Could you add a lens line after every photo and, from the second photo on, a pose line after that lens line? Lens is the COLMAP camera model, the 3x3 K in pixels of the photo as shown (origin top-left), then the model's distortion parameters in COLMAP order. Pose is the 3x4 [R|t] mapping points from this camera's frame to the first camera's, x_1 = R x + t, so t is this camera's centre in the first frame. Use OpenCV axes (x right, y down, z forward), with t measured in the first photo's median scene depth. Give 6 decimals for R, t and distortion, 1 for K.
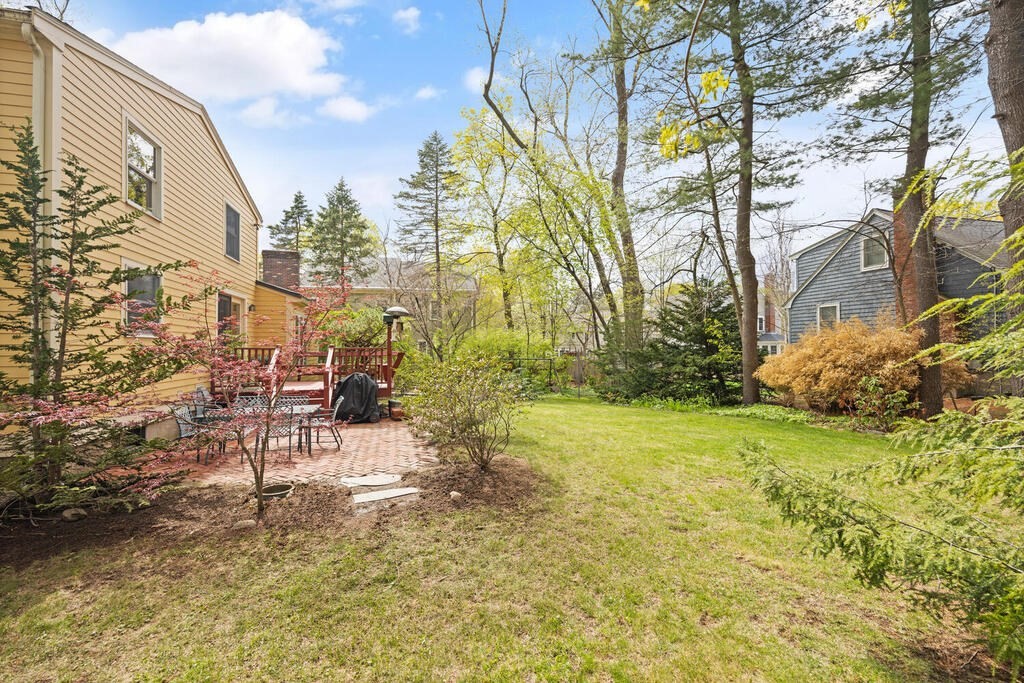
lens RADIAL K [[434.6, 0, 512.0], [0, 434.6, 341.5], [0, 0, 1]] dist [0.002060, 0.000336]
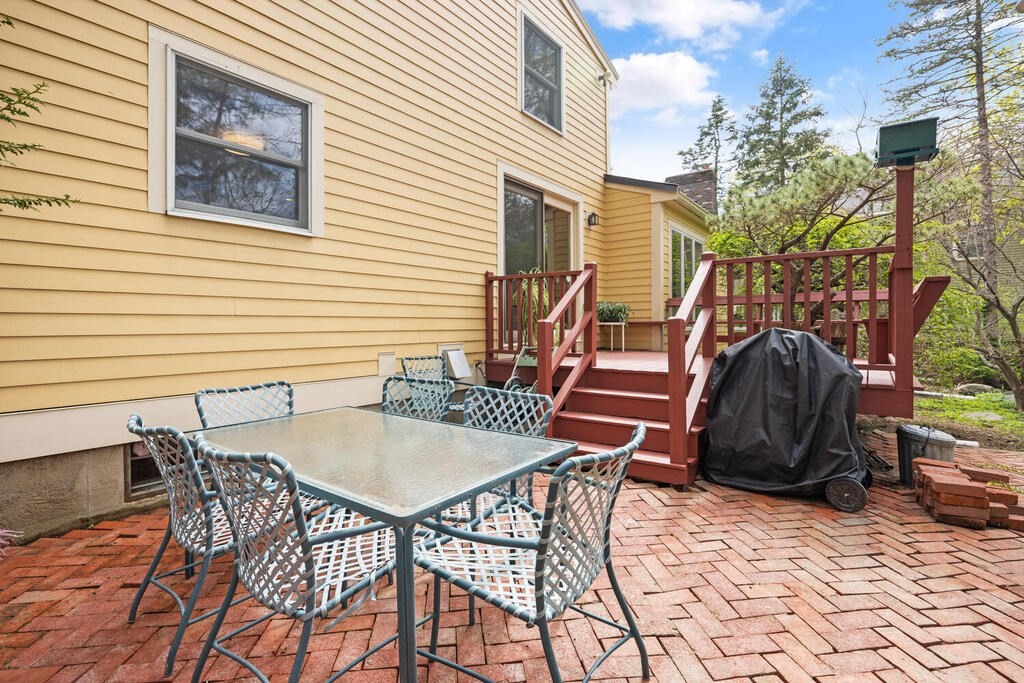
lens RADIAL K [[486.6, 0, 514.2], [0, 486.6, 325.7], [0, 0, 1]] dist [0.002447, 0.000322]
pose [[0.628049, 0.001559, -0.778172, -0.173128], [0.018337, 0.999691, 0.016802, 0.051087], [0.777958, -0.024822, 0.627826, 0.536649]]
